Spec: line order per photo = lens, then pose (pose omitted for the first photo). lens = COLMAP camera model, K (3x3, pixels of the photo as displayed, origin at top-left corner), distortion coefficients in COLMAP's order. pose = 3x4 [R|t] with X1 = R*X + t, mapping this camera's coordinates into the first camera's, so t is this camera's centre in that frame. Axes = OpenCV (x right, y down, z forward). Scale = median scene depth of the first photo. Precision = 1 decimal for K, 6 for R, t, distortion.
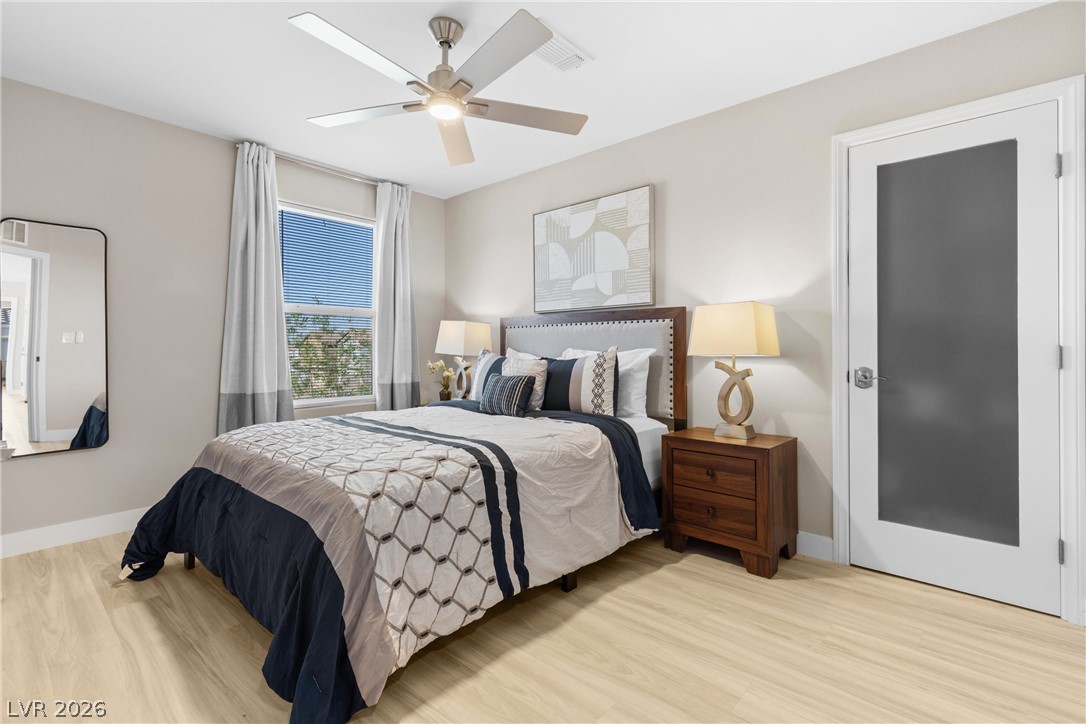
lens RADIAL K [[484.9, 0, 543.0], [0, 484.9, 362.0], [0, 0, 1]] dist [0.000762, -0.000119]
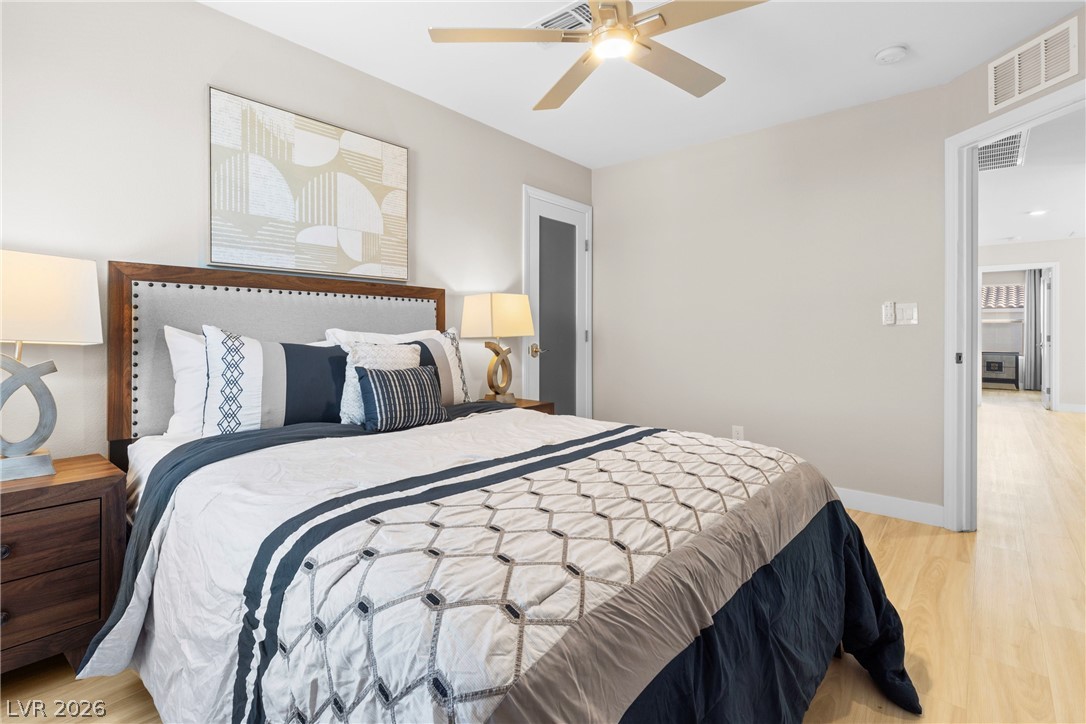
lens RADIAL K [[508.3, 0, 545.0], [0, 508.3, 357.9], [0, 0, 1]] dist [0.002148, 0.000378]
pose [[0.010697, -0.052020, 0.998589, -0.714179], [0.012392, 0.998576, 0.051887, -0.020916], [-0.999866, 0.011820, 0.011326, 0.709579]]
